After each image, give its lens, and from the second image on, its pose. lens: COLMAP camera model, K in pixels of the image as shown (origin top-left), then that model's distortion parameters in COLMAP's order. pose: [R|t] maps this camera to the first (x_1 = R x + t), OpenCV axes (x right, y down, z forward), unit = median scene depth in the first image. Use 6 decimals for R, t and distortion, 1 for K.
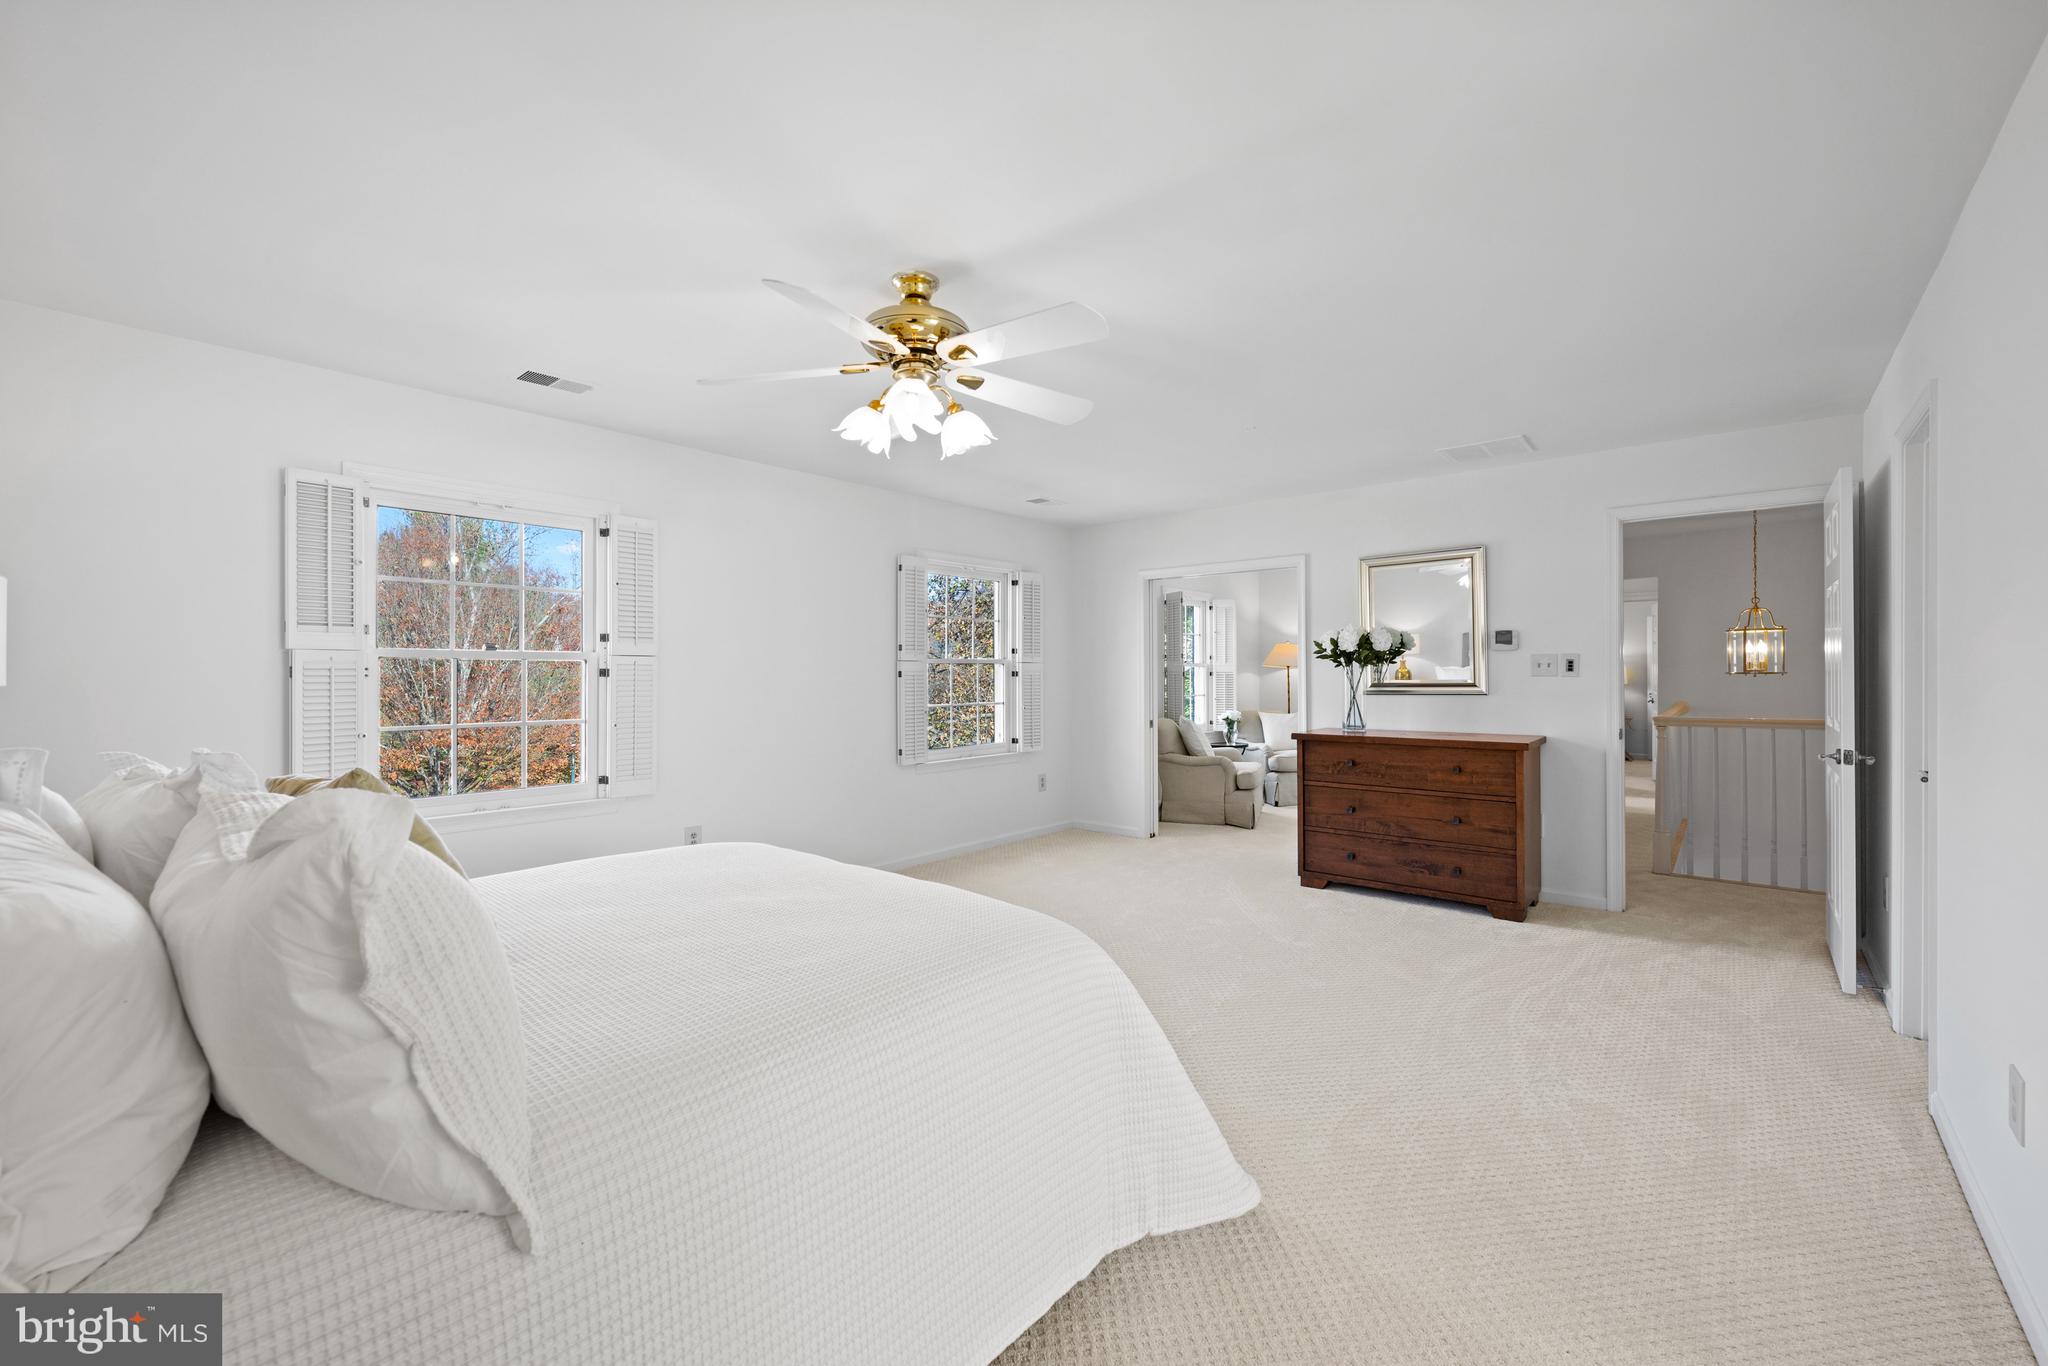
lens RADIAL K [[809.8, 0, 1016.3], [0, 809.8, 680.3], [0, 0, 1]] dist [-0.000872, 0.000009]
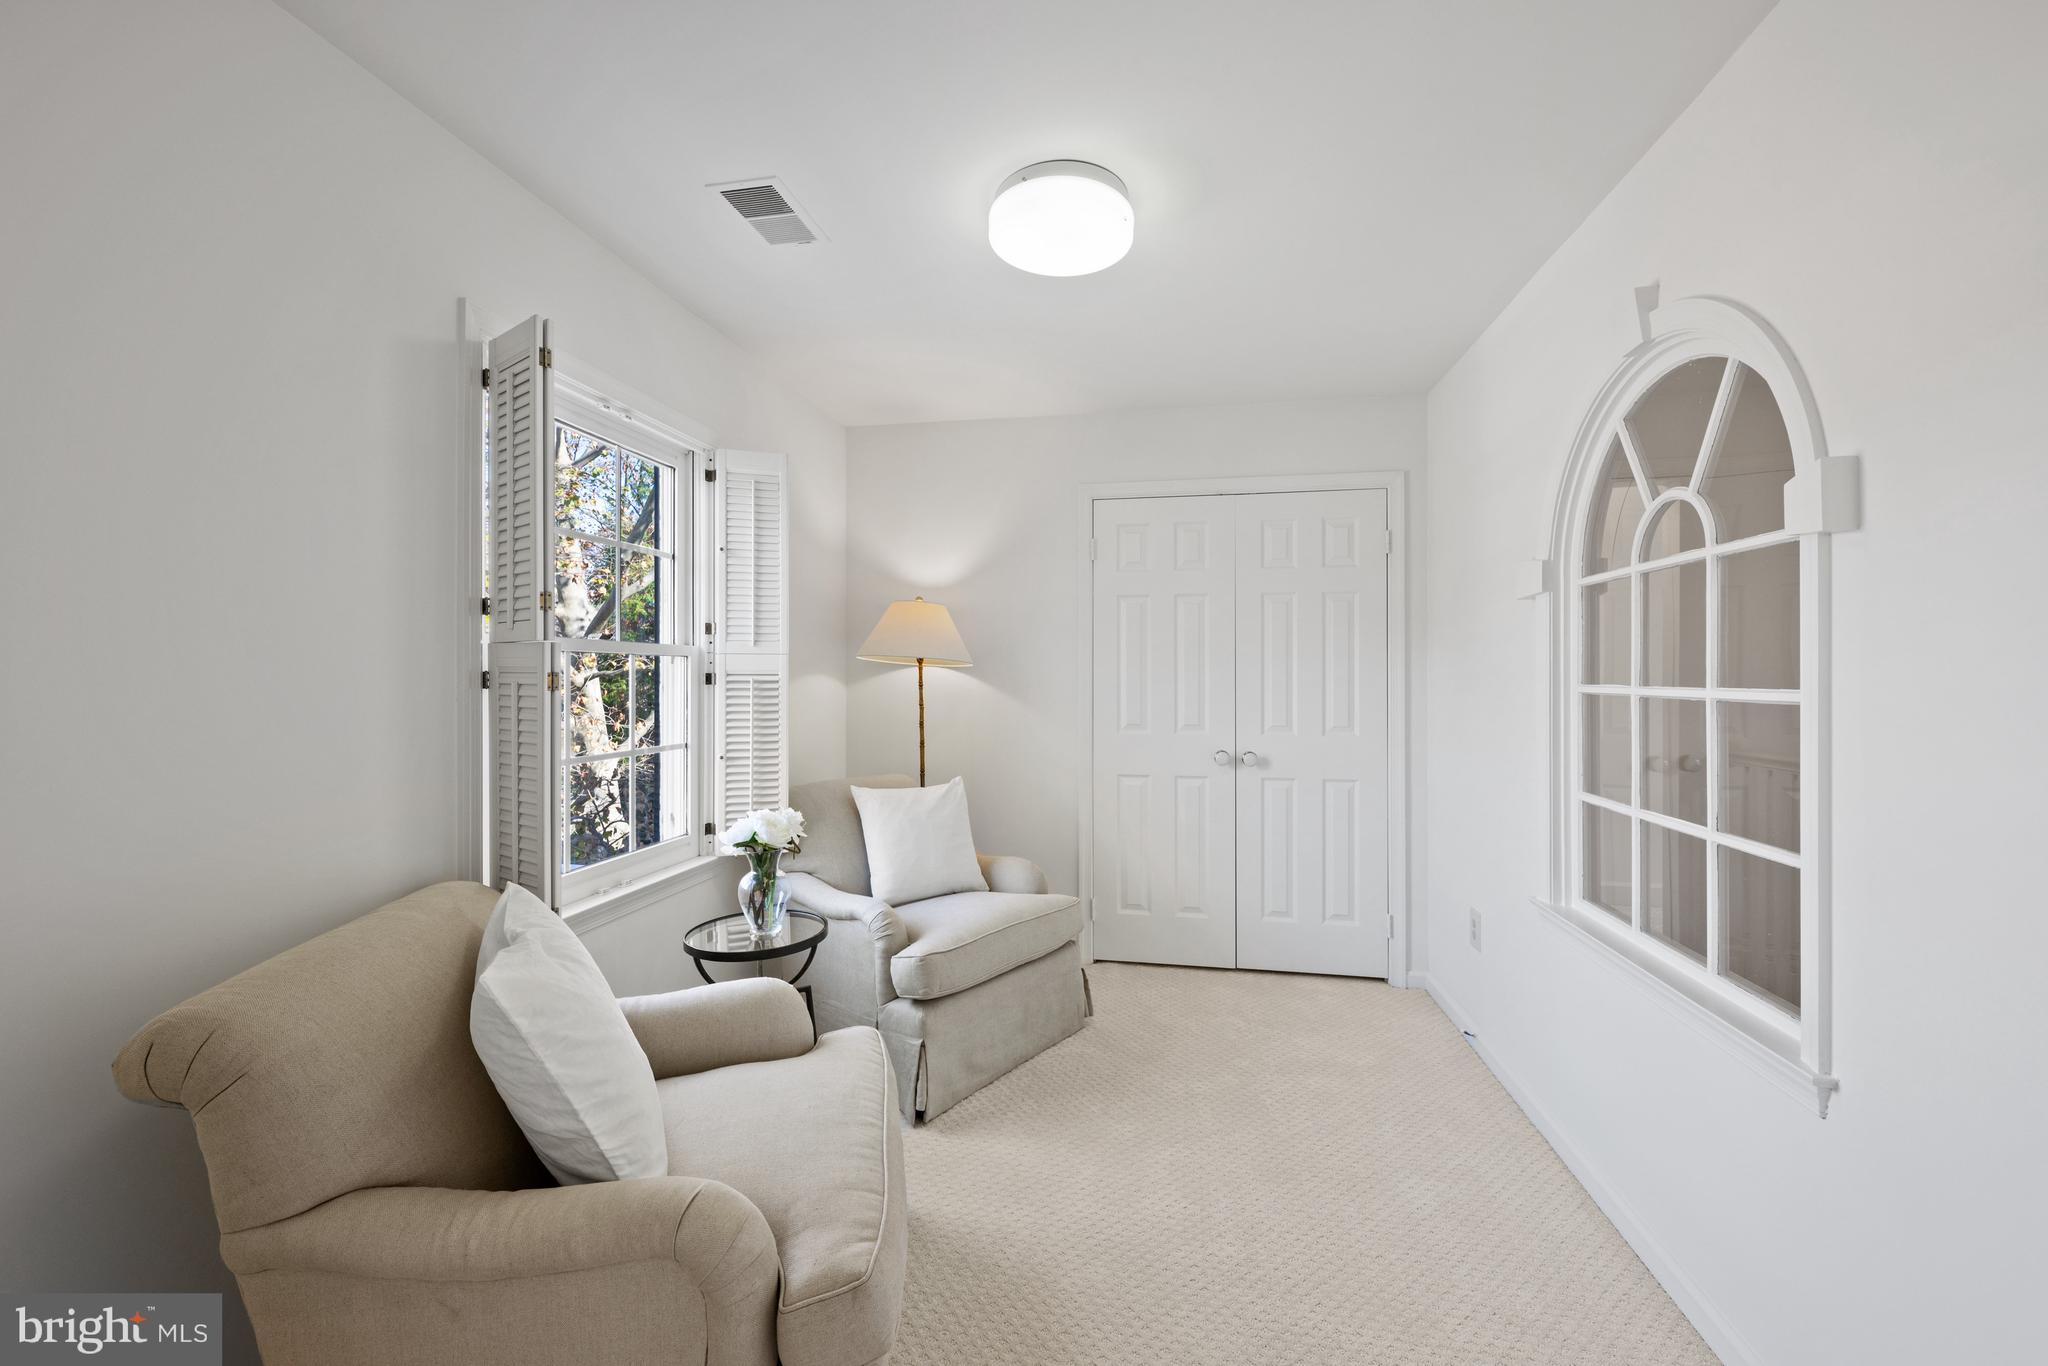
lens RADIAL K [[809.8, 0, 1016.3], [0, 809.8, 680.3], [0, 0, 1]] dist [-0.000872, 0.000009]
pose [[0.861384, 0.002136, 0.507949, 0.183149], [-0.002424, 0.999997, -0.000094, -0.007637], [-0.507948, -0.001150, 0.861387, 0.664574]]
